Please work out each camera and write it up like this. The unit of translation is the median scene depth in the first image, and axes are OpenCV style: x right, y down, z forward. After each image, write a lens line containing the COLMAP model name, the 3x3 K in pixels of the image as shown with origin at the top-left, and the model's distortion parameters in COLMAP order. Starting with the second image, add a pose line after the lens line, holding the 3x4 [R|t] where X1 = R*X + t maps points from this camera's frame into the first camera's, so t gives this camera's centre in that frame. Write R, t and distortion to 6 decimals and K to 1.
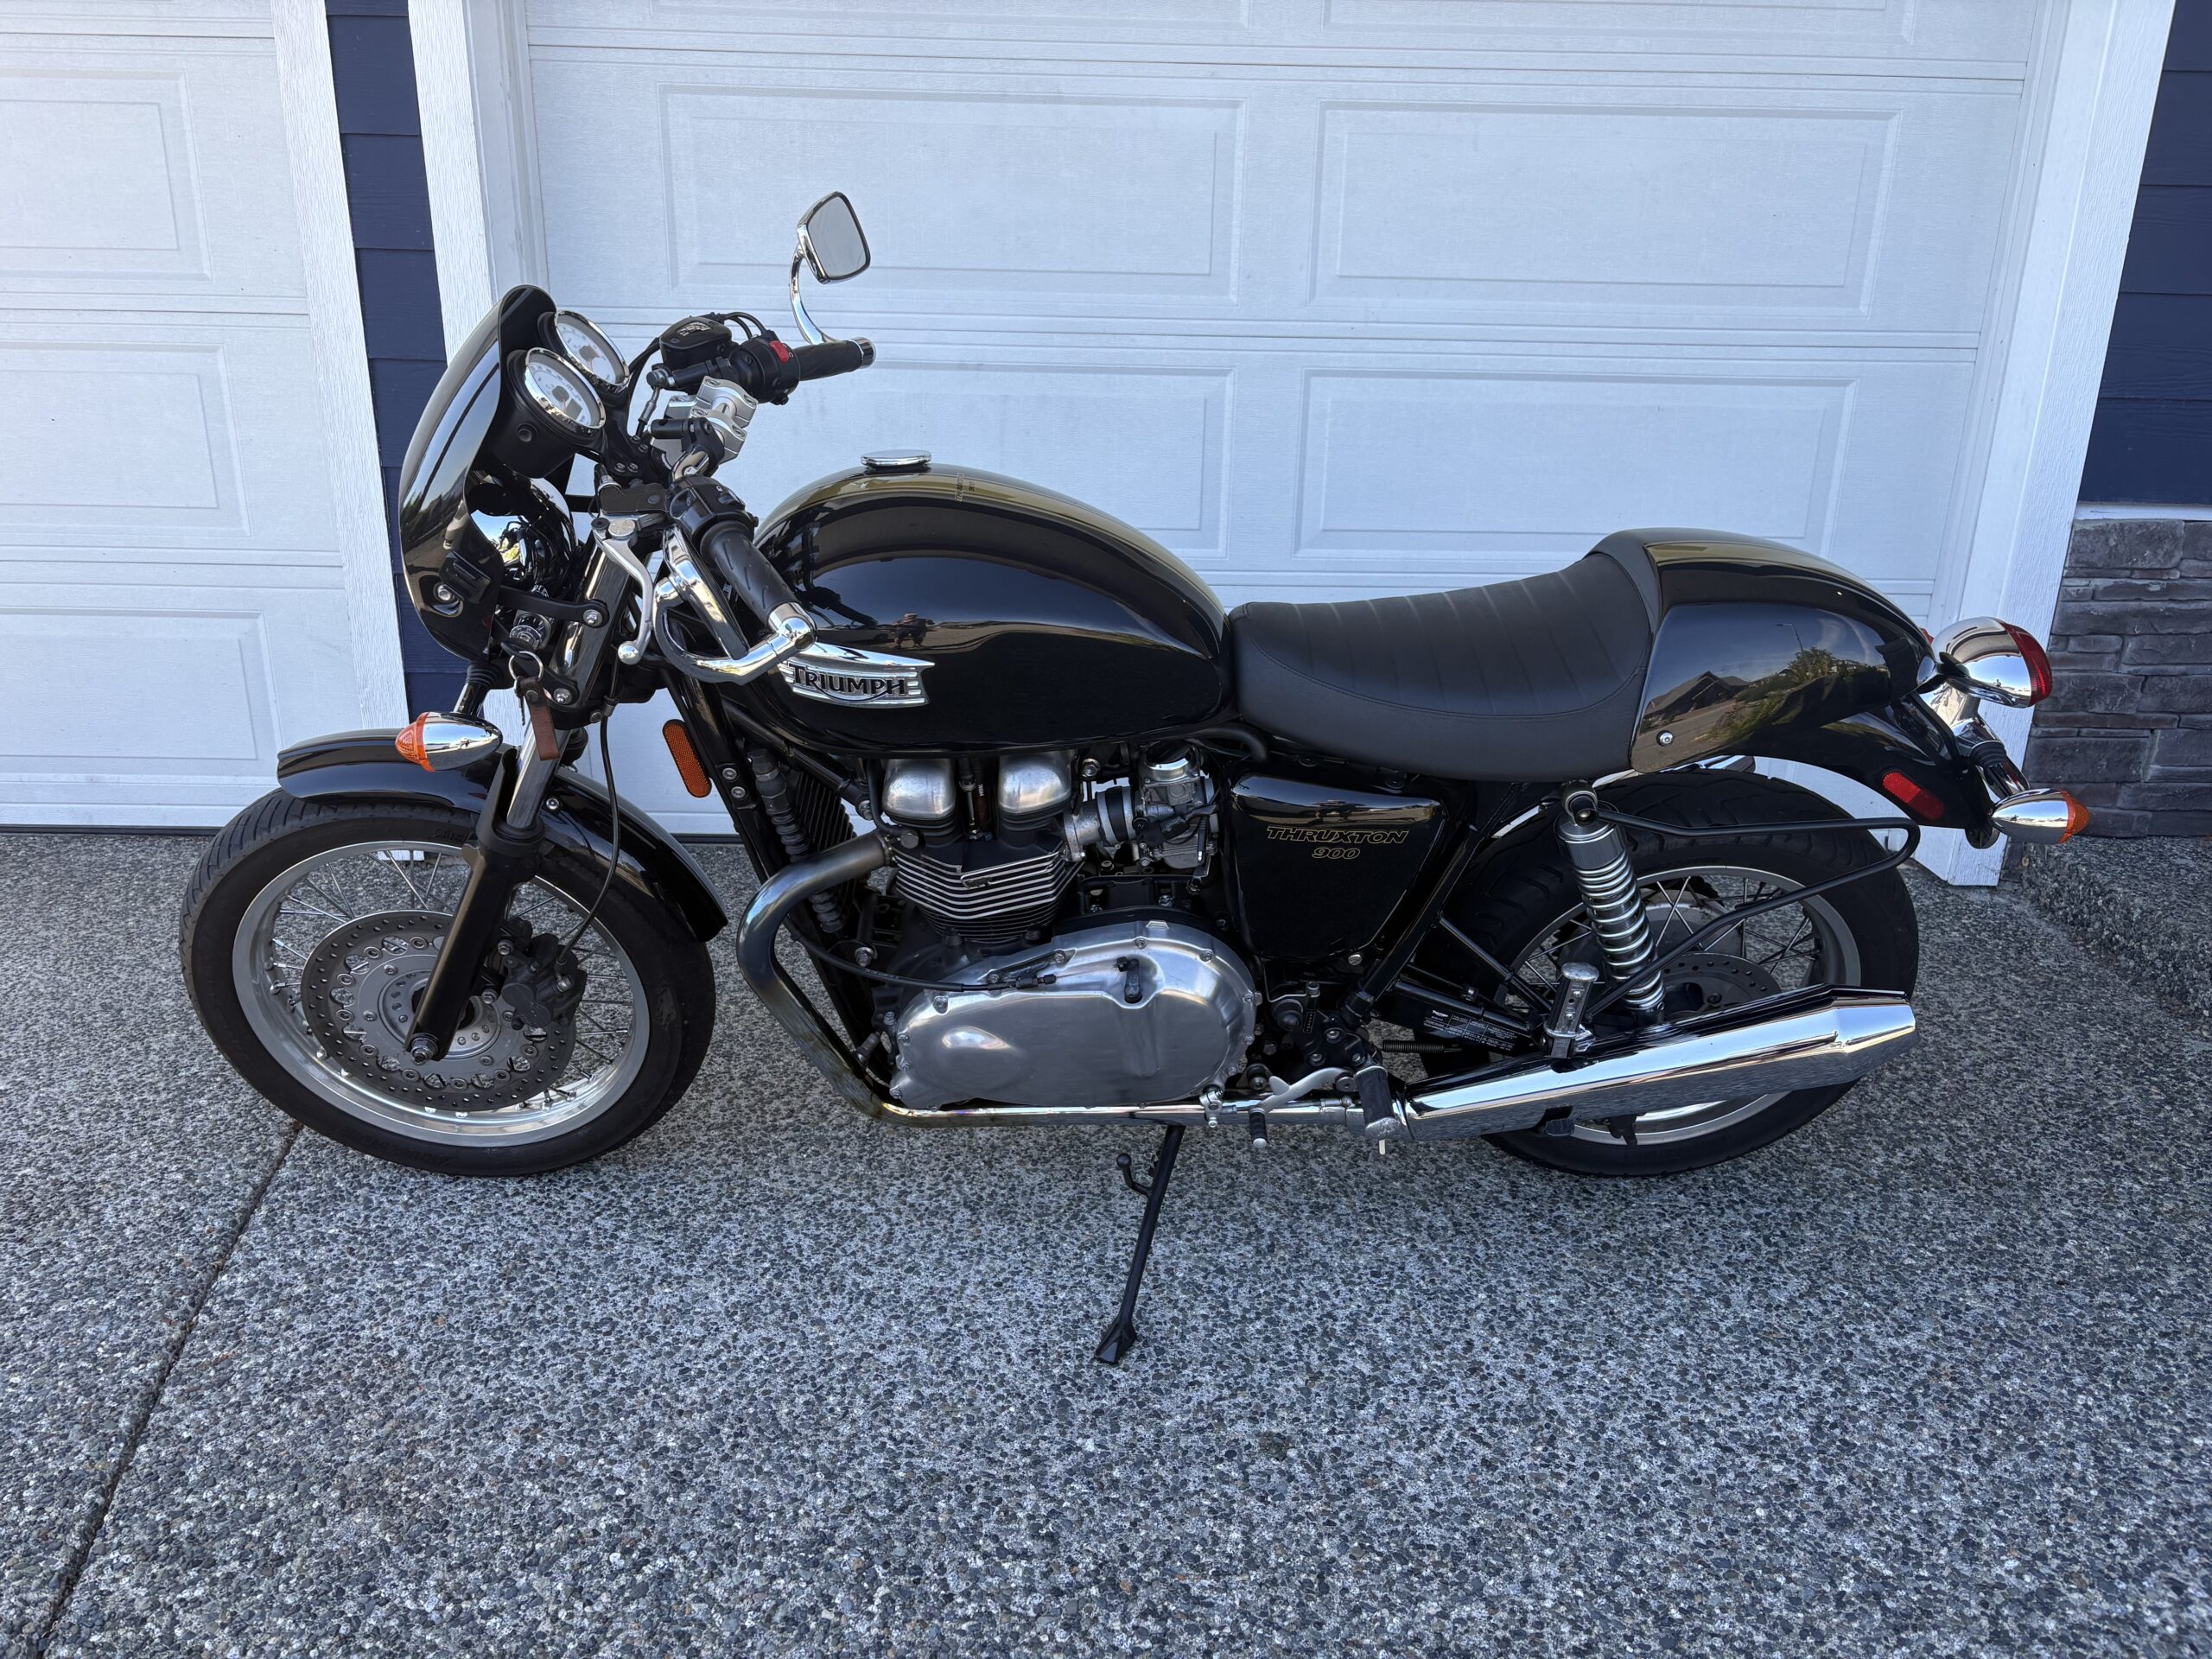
lens RADIAL K [[1680.7, 0, 1123.6], [0, 1680.7, 828.5], [0, 0, 1]] dist [0.041775, -0.051328]
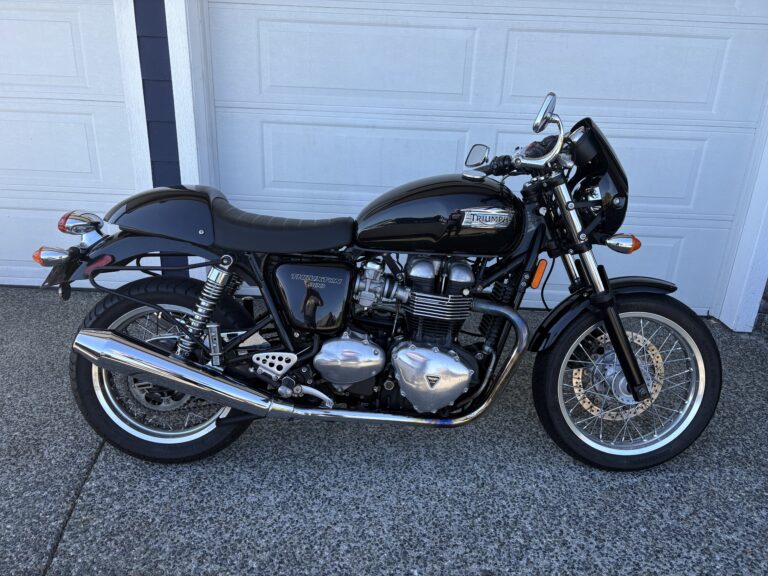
lens RADIAL K [[583.5, 0, 386.9], [0, 583.5, 287.8], [0, 0, 1]] dist [0.041775, -0.051328]
pose [[0.999052, 0.030760, -0.030790, -0.042142], [-0.029455, 0.998684, 0.041987, -0.088863], [0.032041, -0.041040, 0.998644, 0.103059]]
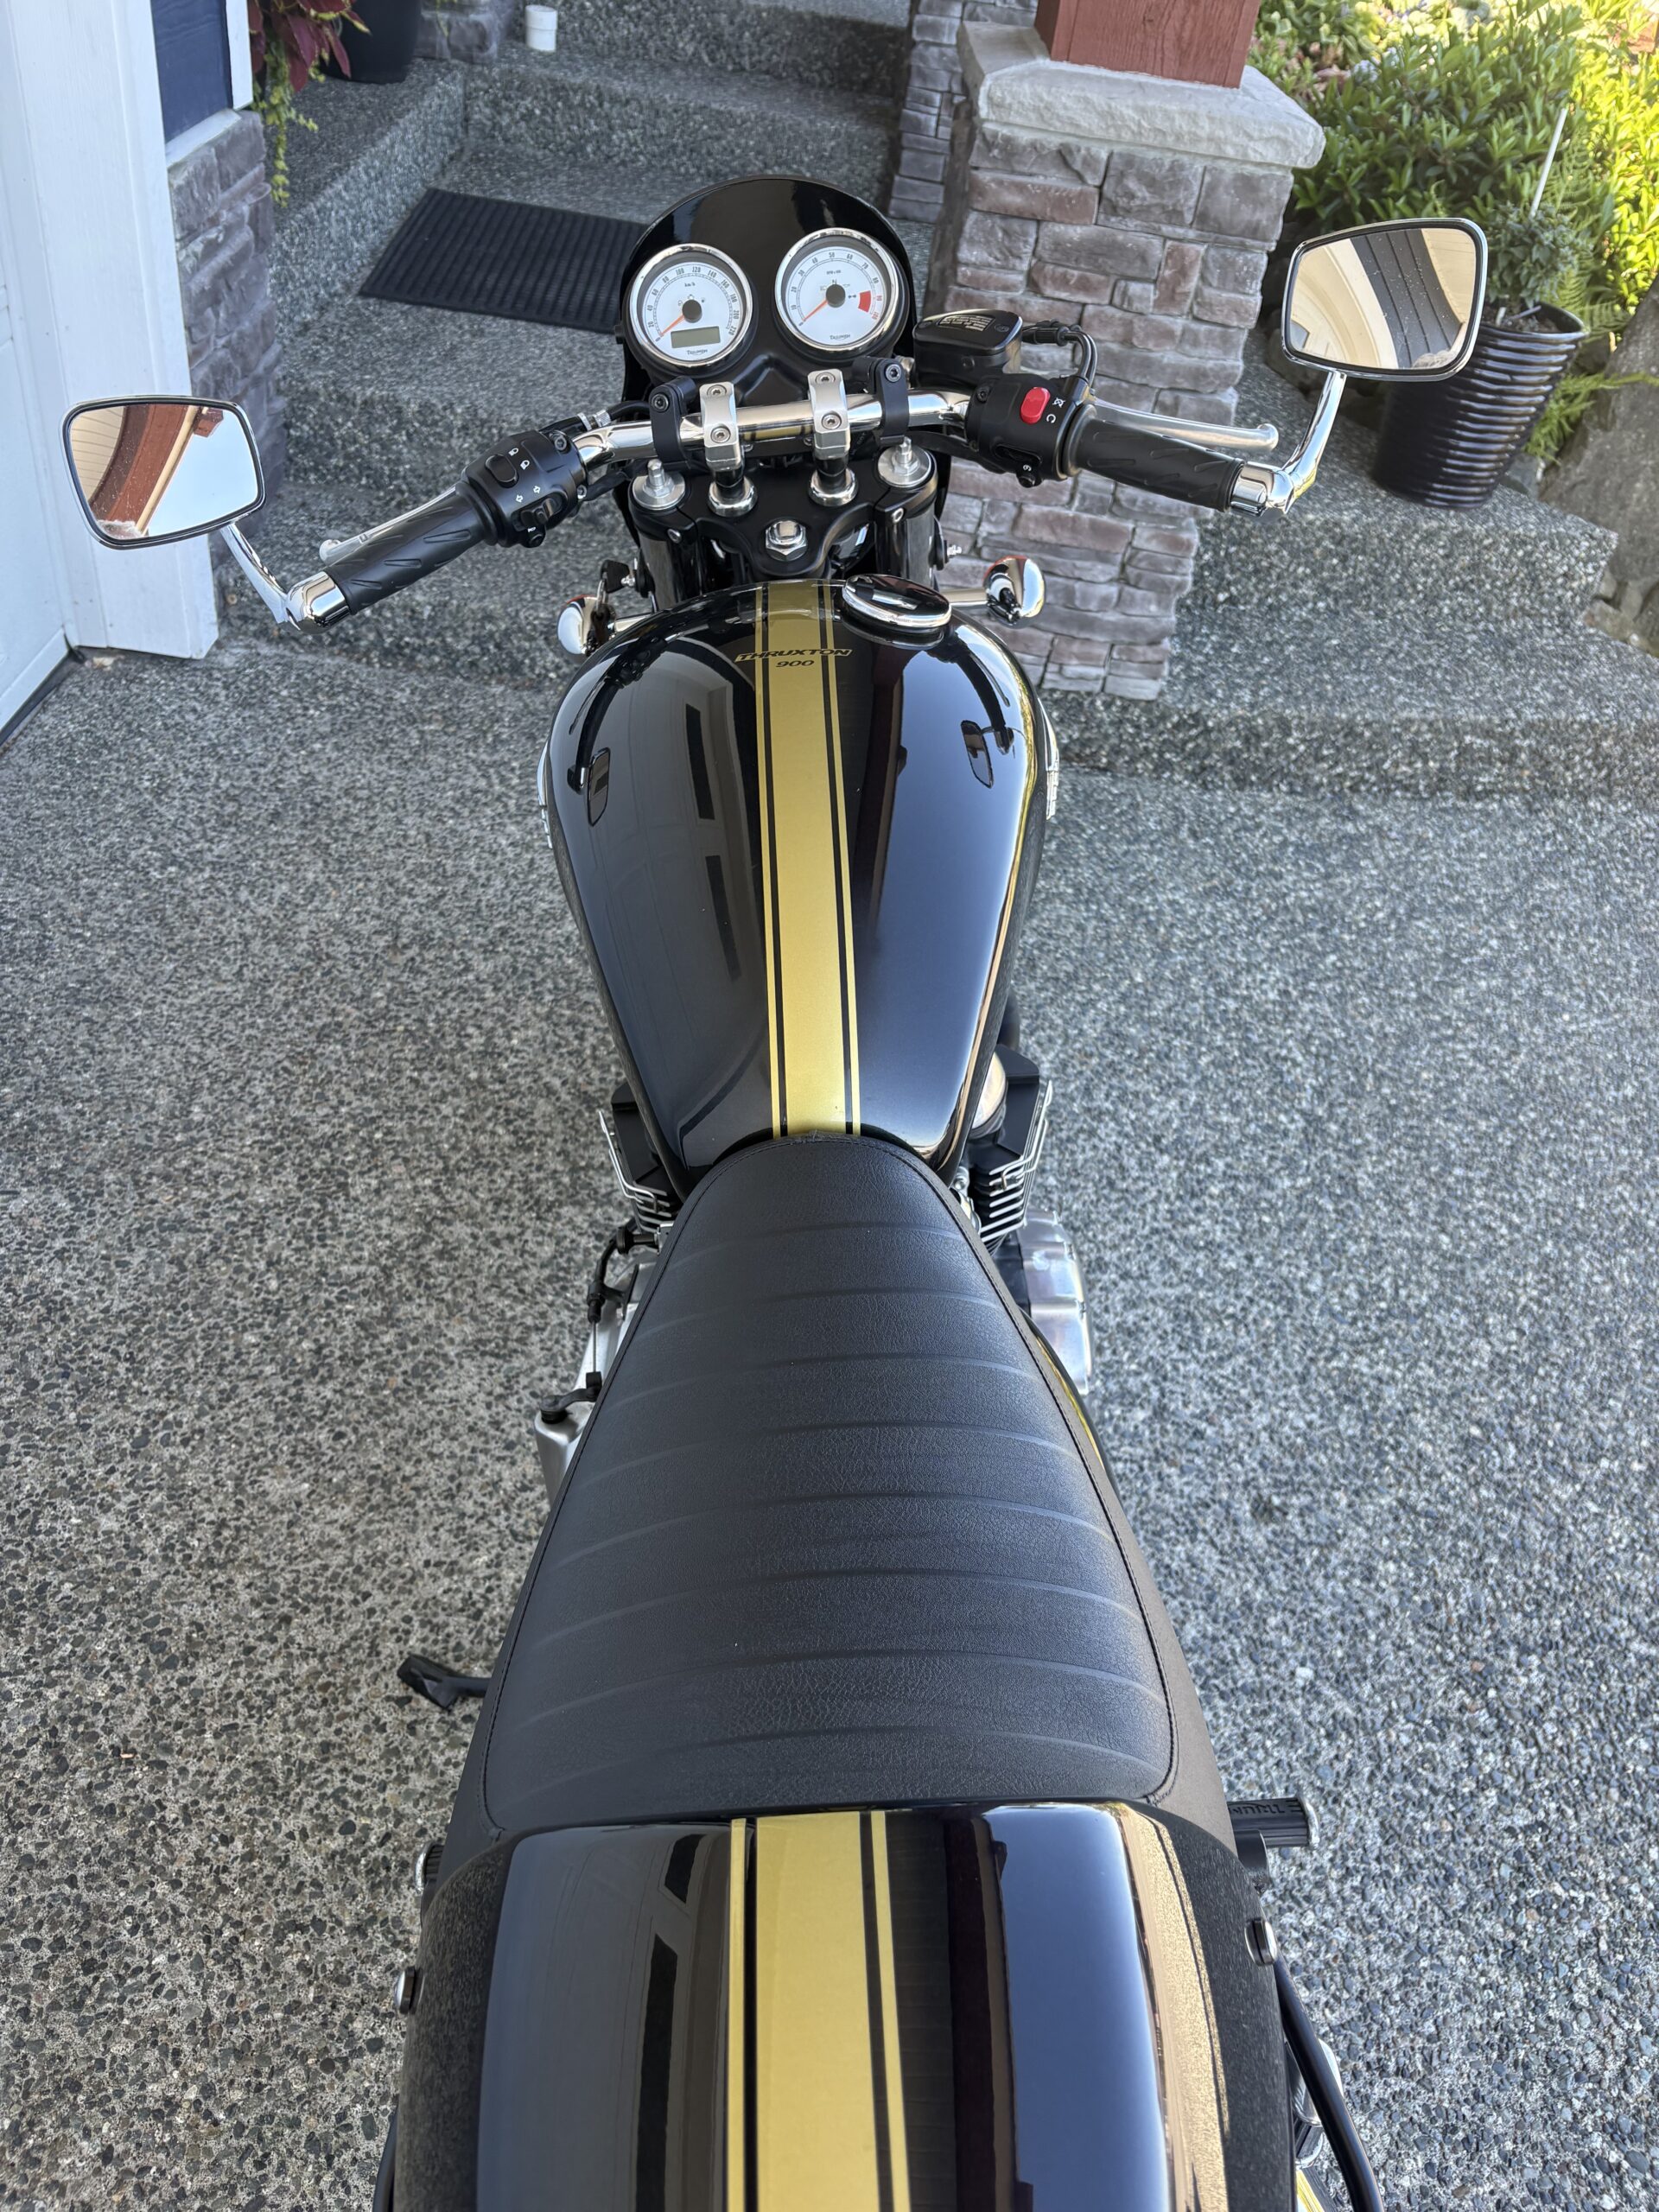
lens RADIAL K [[1680.7, 0, 836.1], [0, 1680.7, 1103.0], [0, 0, 1]] dist [0.041775, -0.051328]
pose [[0.047358, -0.650675, 0.757878, -0.460336], [0.184239, 0.751402, 0.633602, -0.445121], [-0.981740, 0.109624, 0.155465, 0.911005]]
